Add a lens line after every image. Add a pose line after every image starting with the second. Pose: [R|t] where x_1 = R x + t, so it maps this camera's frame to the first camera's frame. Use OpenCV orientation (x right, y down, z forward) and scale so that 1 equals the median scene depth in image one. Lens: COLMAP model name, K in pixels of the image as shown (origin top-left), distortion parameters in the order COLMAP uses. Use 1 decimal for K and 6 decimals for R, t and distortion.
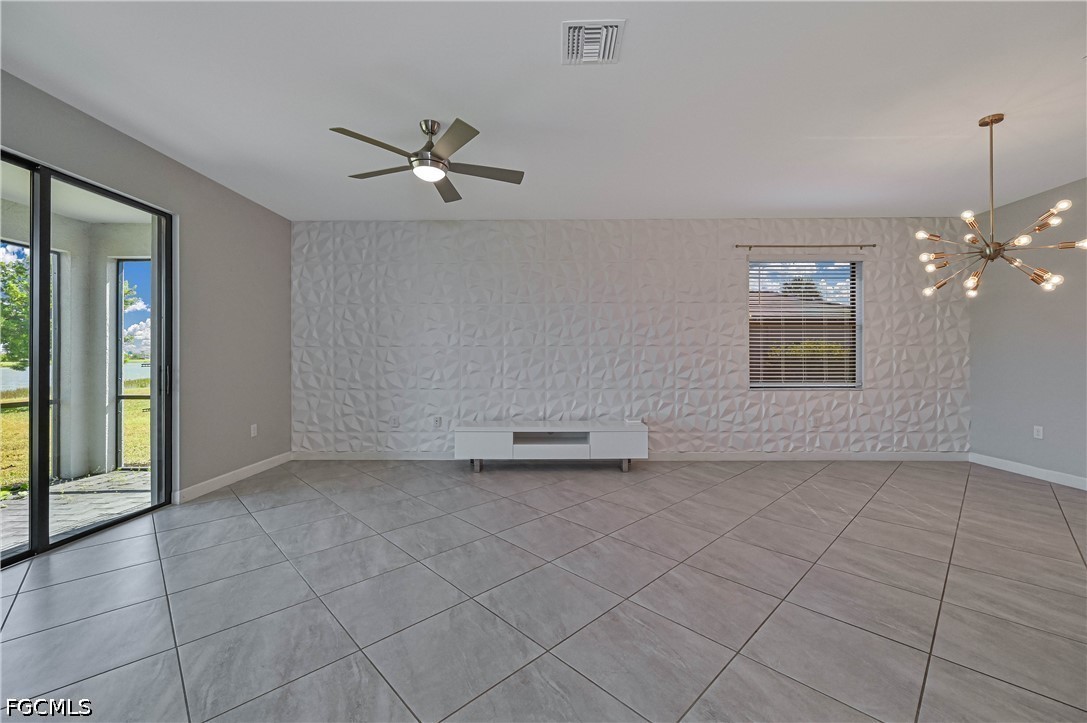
lens RADIAL K [[453.2, 0, 539.9], [0, 453.2, 355.9], [0, 0, 1]] dist [0.000641, 0.000252]
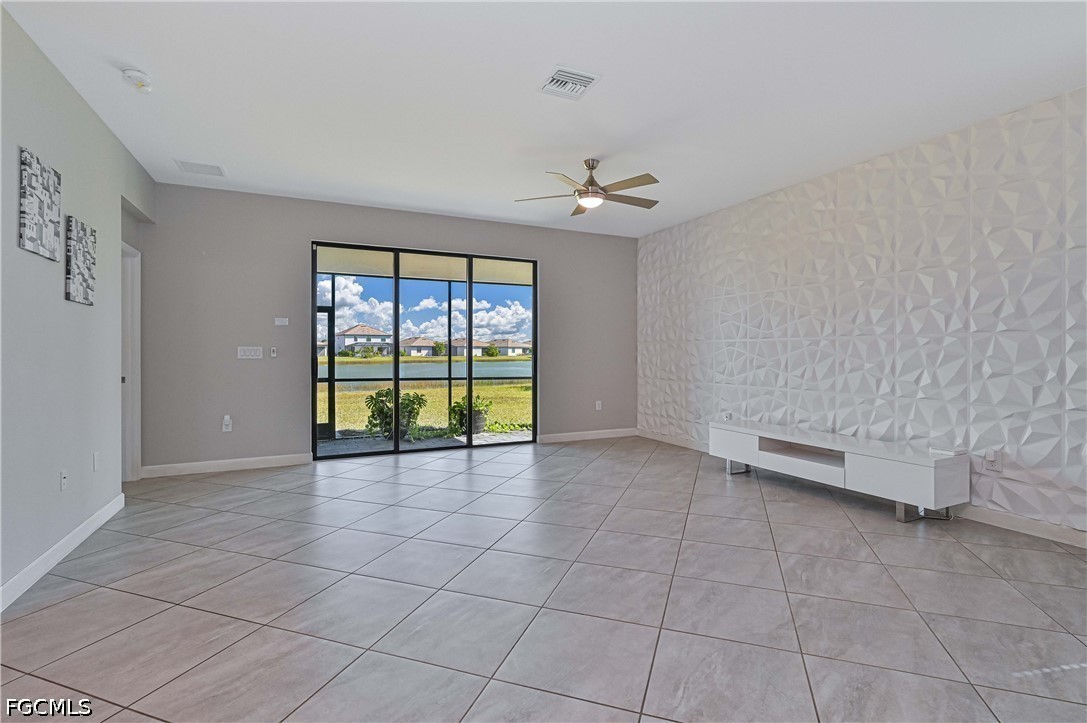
lens RADIAL K [[510.1, 0, 543.3], [0, 510.1, 352.6], [0, 0, 1]] dist [0.000941, 0.000321]
pose [[0.439388, 0.003197, -0.898292, 0.570590], [0.002554, 0.999985, 0.004808, 0.000798], [0.898294, -0.004406, 0.439374, 0.178024]]
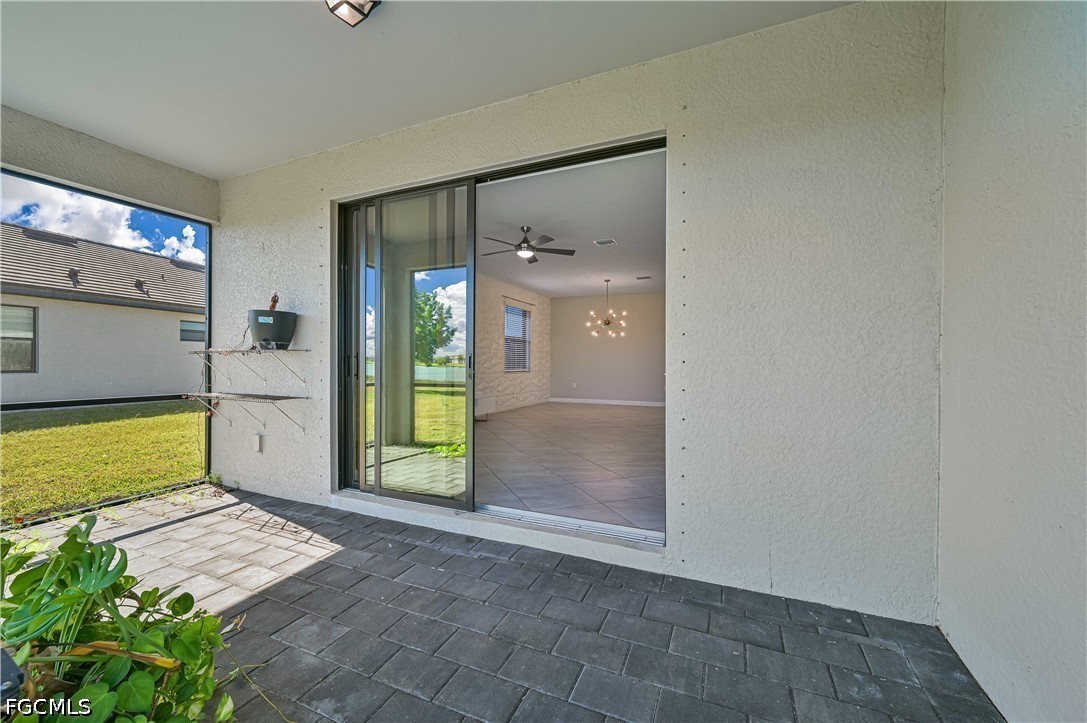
lens RADIAL K [[429.5, 0, 543.5], [0, 429.5, 361.5], [0, 0, 1]] dist [0.001116, 0.000265]
pose [[0.392496, 0.004975, 0.919740, -1.101411], [-0.007120, 0.999972, -0.002371, 0.029049], [-0.919726, -0.005618, 0.392520, 0.152738]]
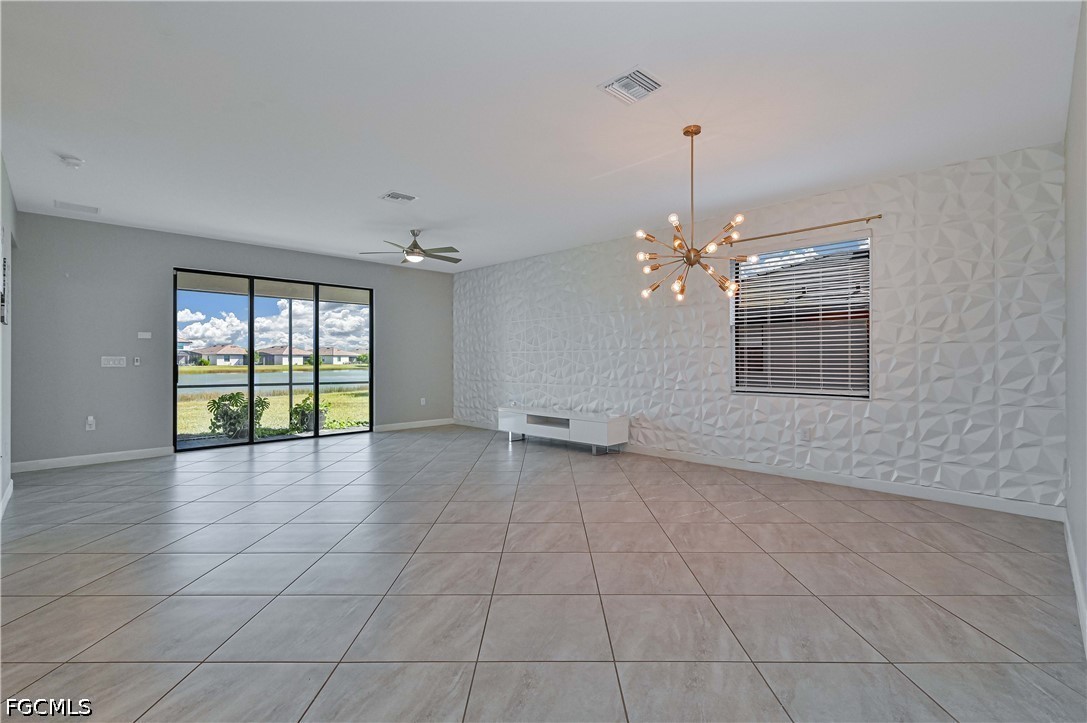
lens RADIAL K [[492.4, 0, 543.5], [0, 492.4, 361.5], [0, 0, 1]] dist [0.003113, 0.000497]
pose [[0.711370, 0.002565, -0.702813, 0.902102], [0.003450, 0.999969, 0.007141, -0.000763], [0.702809, -0.007504, 0.711339, -0.008018]]
